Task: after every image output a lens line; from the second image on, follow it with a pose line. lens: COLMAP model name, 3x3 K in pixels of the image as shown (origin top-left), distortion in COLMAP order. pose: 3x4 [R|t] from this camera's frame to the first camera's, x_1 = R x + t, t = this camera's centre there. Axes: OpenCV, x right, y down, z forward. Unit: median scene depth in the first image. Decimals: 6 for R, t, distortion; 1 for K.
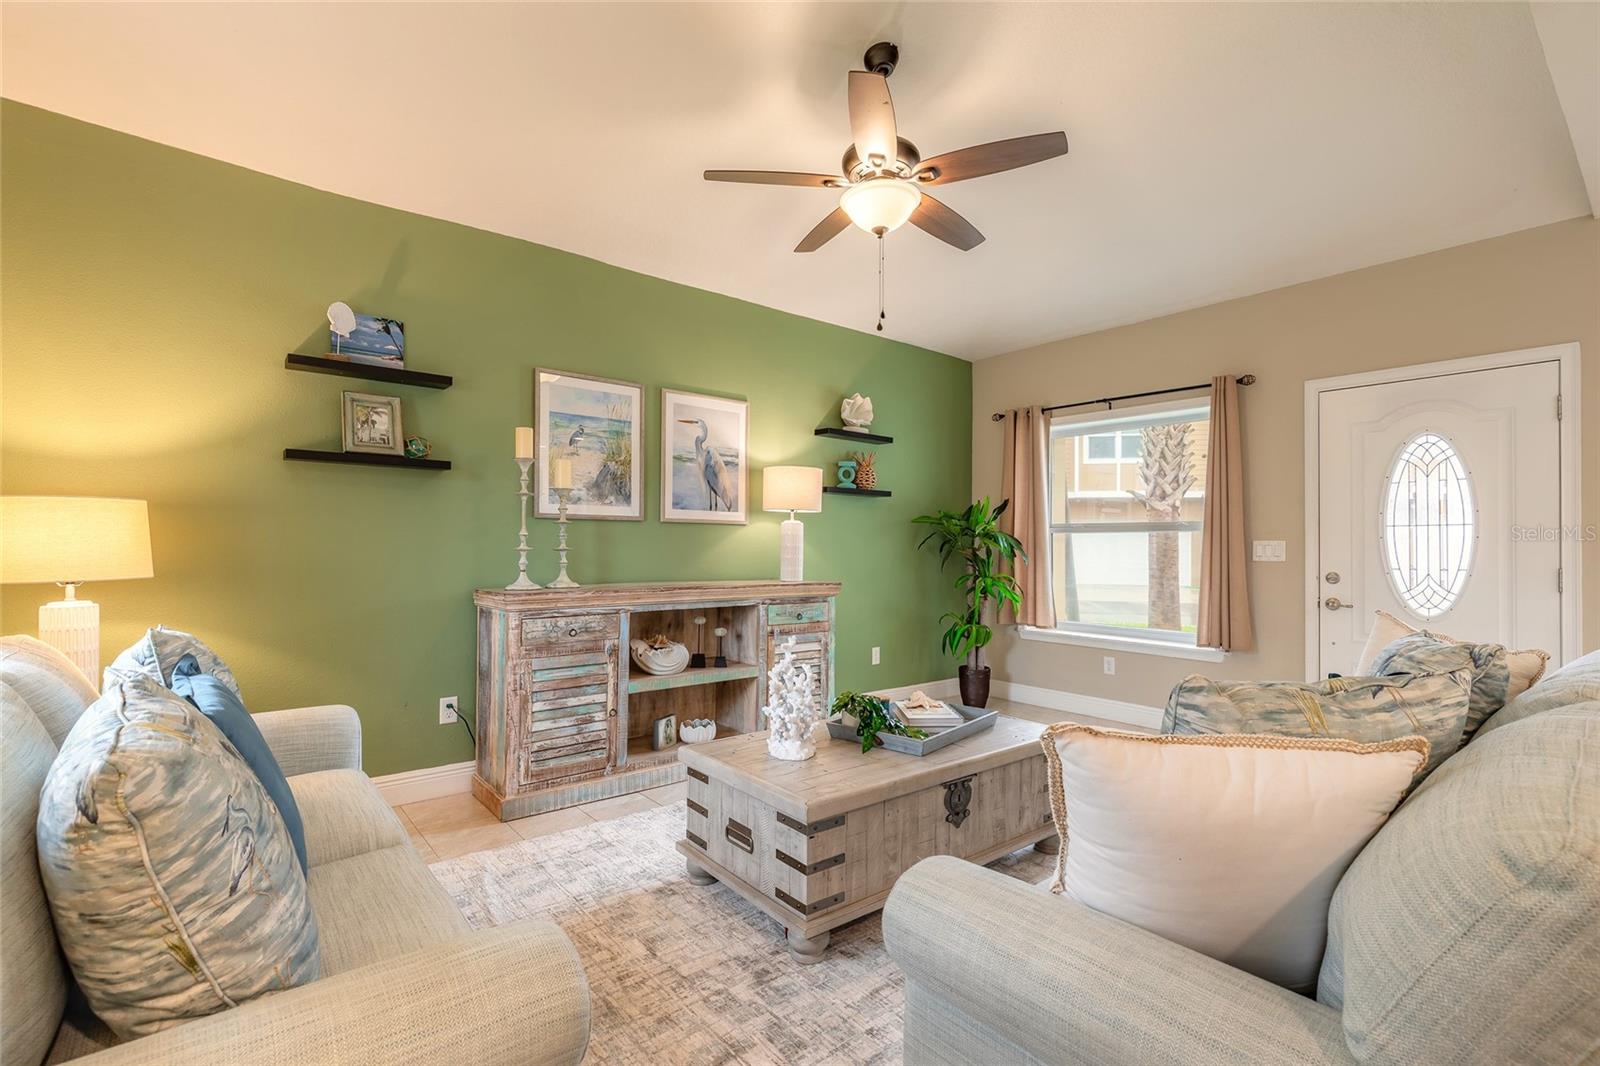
lens RADIAL K [[725.4, 0, 795.5], [0, 725.4, 538.8], [0, 0, 1]] dist [0.009895, -0.001607]
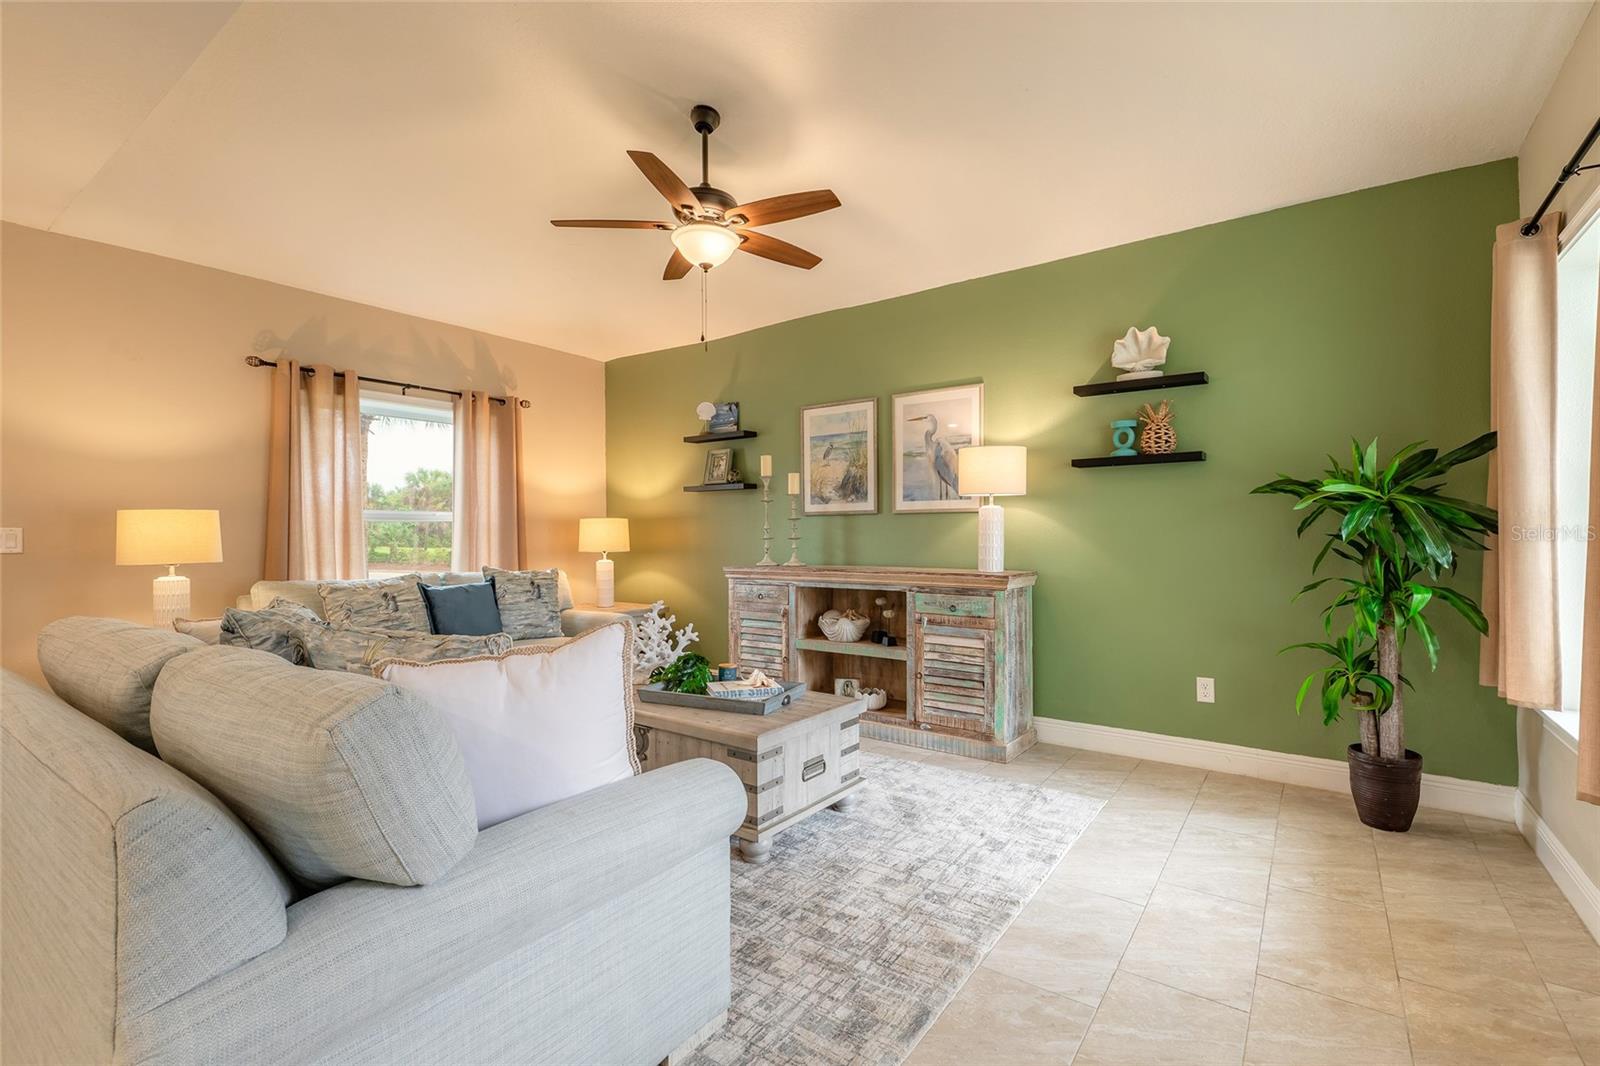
lens RADIAL K [[725.4, 0, 795.3], [0, 725.4, 535.5], [0, 0, 1]] dist [0.009895, -0.001607]
pose [[0.248123, -0.008764, -0.968689, 0.885063], [0.016110, 0.999858, -0.004920, 0.014182], [0.968595, -0.014385, 0.248229, 0.577742]]
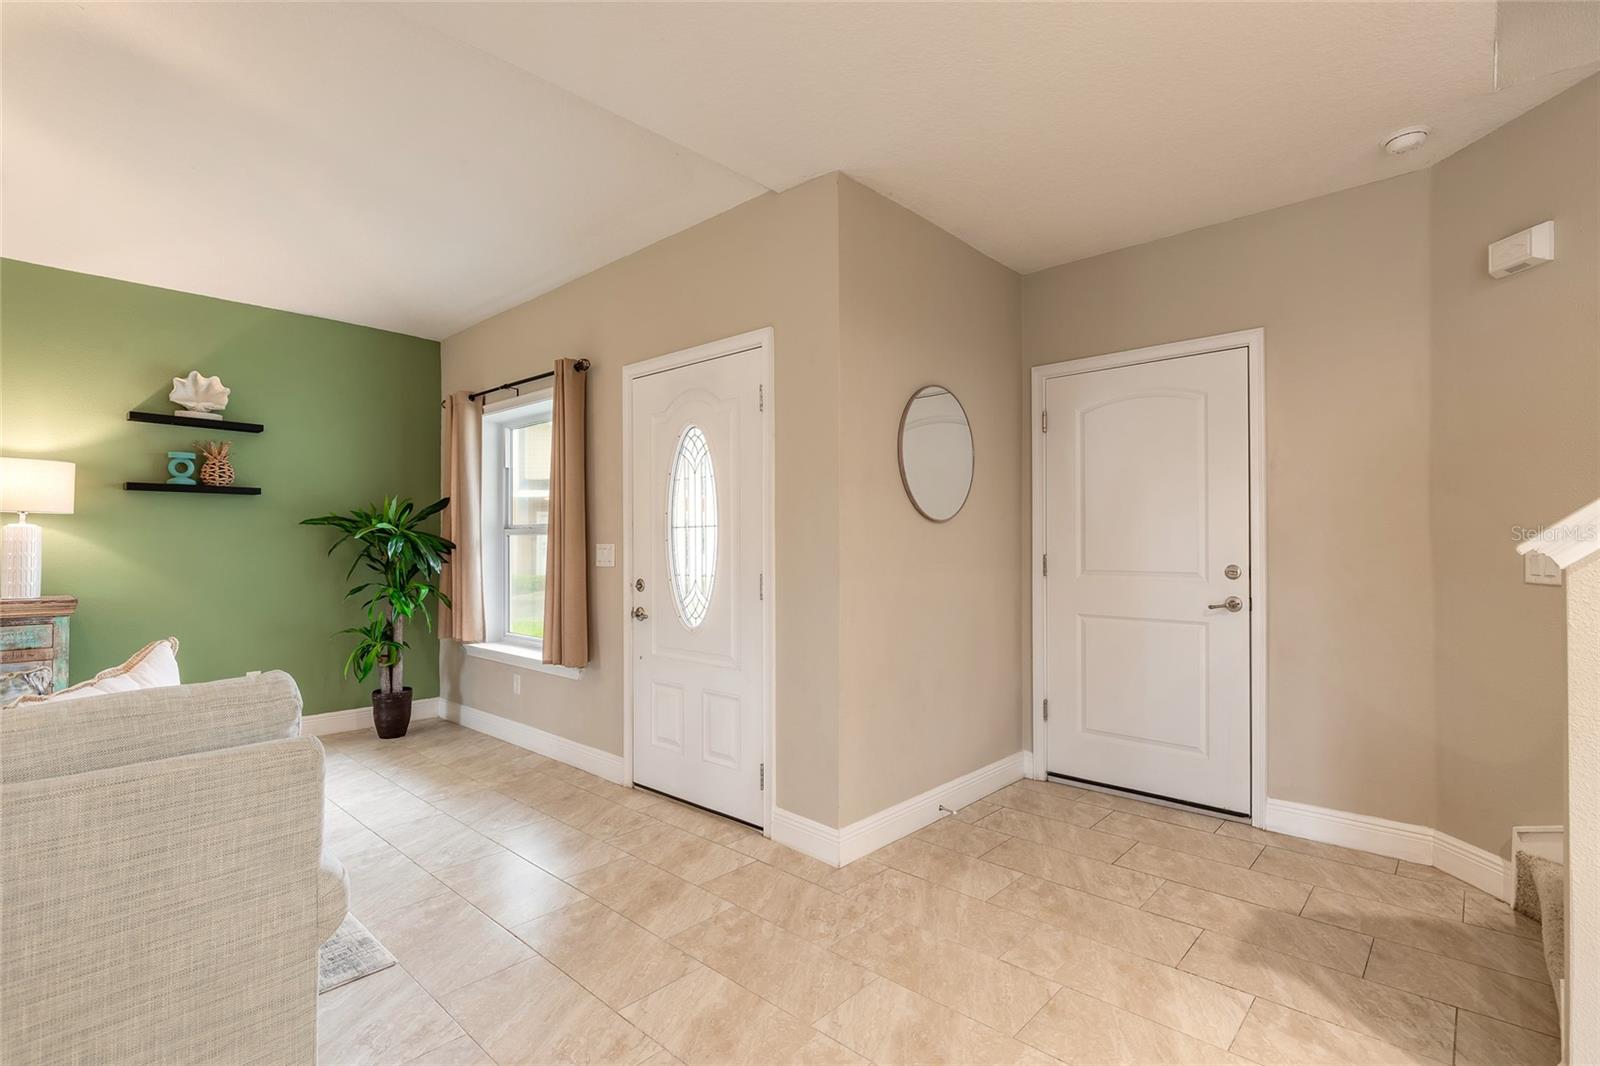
lens RADIAL K [[747.9, 0, 795.4], [0, 747.9, 541.5], [0, 0, 1]] dist [-0.003374, 0.000373]
pose [[0.990721, -0.007580, 0.135700, 0.802146], [0.006796, 0.999957, 0.006238, -0.005056], [-0.135742, -0.005257, 0.990730, 0.056674]]
